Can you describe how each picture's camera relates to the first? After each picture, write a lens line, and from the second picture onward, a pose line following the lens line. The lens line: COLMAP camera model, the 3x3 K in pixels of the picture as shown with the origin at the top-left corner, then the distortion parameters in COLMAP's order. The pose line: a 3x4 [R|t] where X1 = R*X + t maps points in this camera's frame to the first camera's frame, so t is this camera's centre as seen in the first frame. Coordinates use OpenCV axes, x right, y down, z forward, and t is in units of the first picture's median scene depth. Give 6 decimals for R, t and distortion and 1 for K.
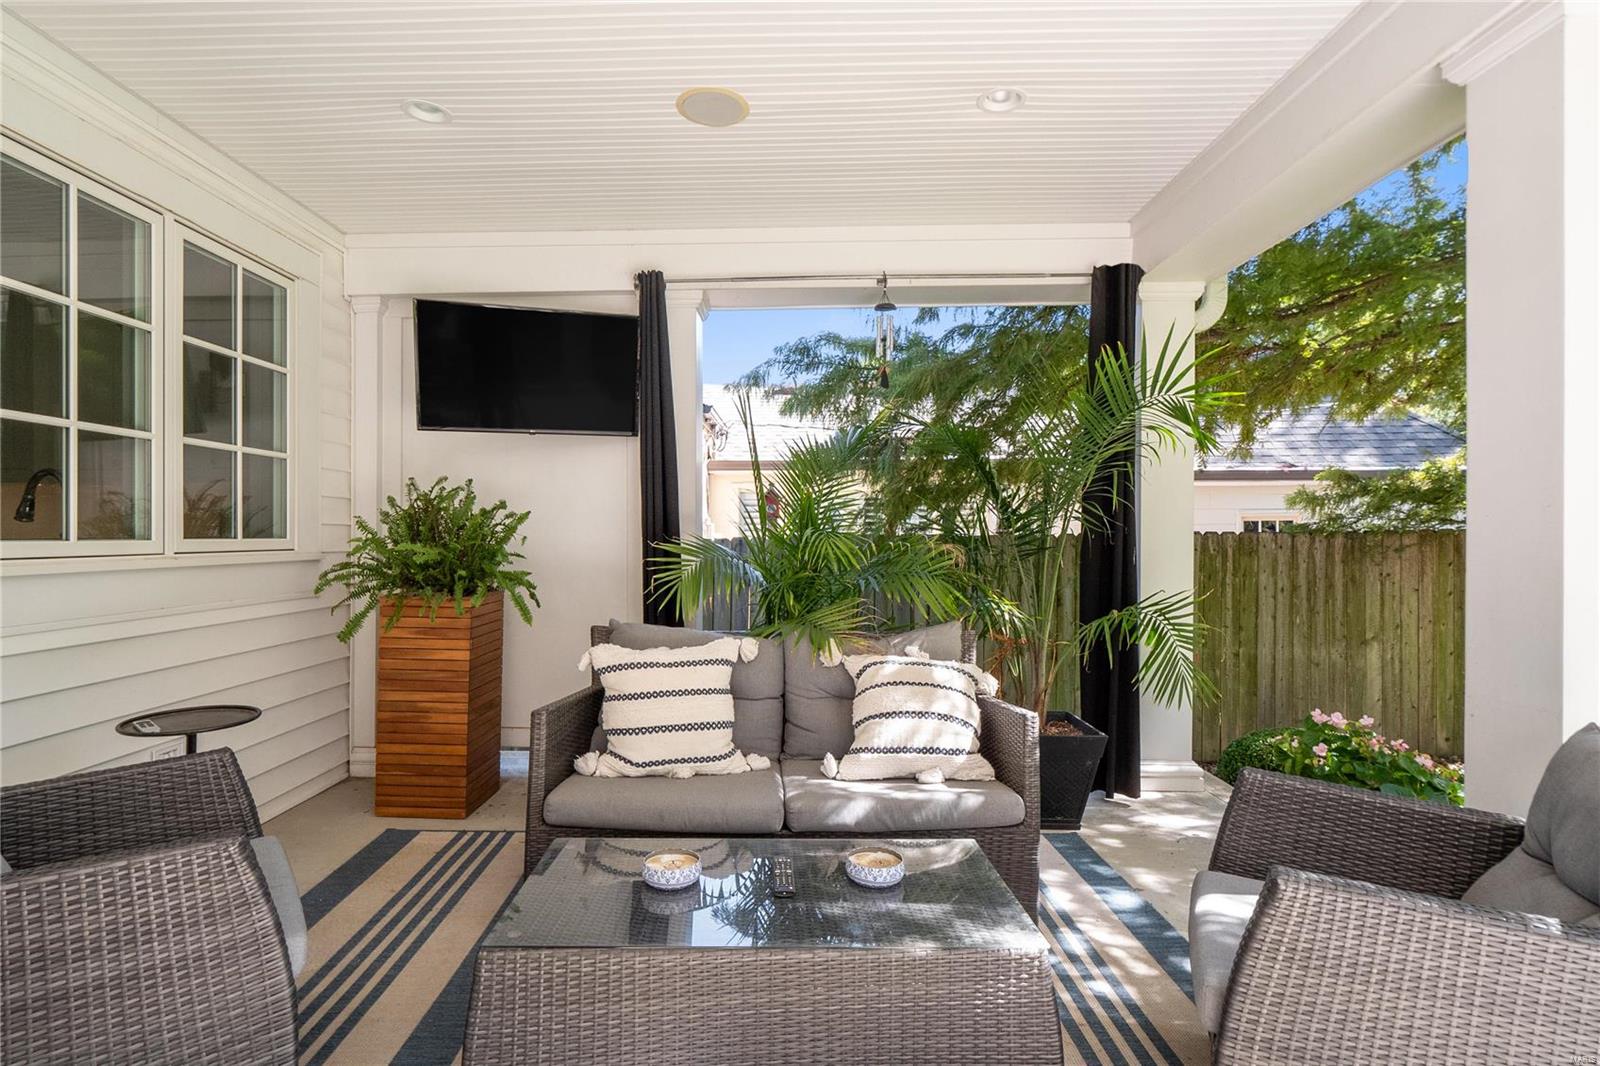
lens RADIAL K [[823.6, 0, 801.5], [0, 823.6, 537.9], [0, 0, 1]] dist [0.002731, 0.000134]
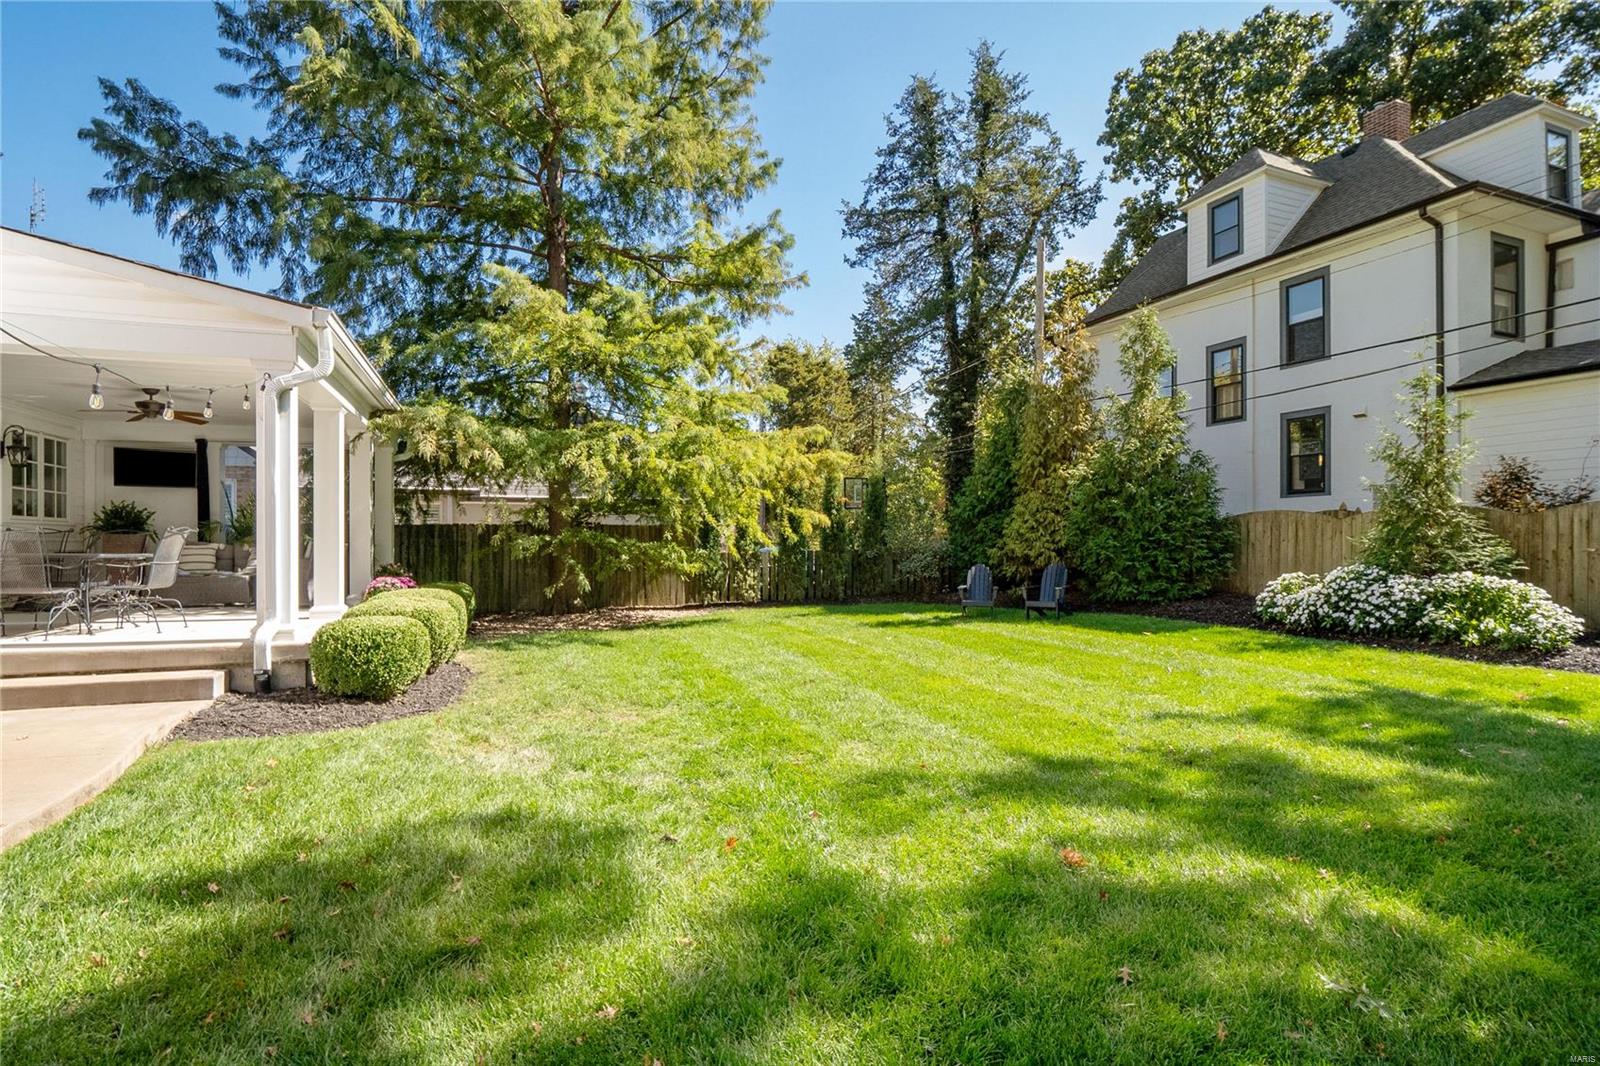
lens RADIAL K [[769.5, 0, 794.9], [0, 769.5, 529.7], [0, 0, 1]] dist [-0.005071, -0.000700]
pose [[0.919647, 0.012042, 0.392560, 0.887171], [-0.008881, 0.999912, -0.009868, 0.052973], [-0.392644, 0.005589, 0.919673, -3.049896]]
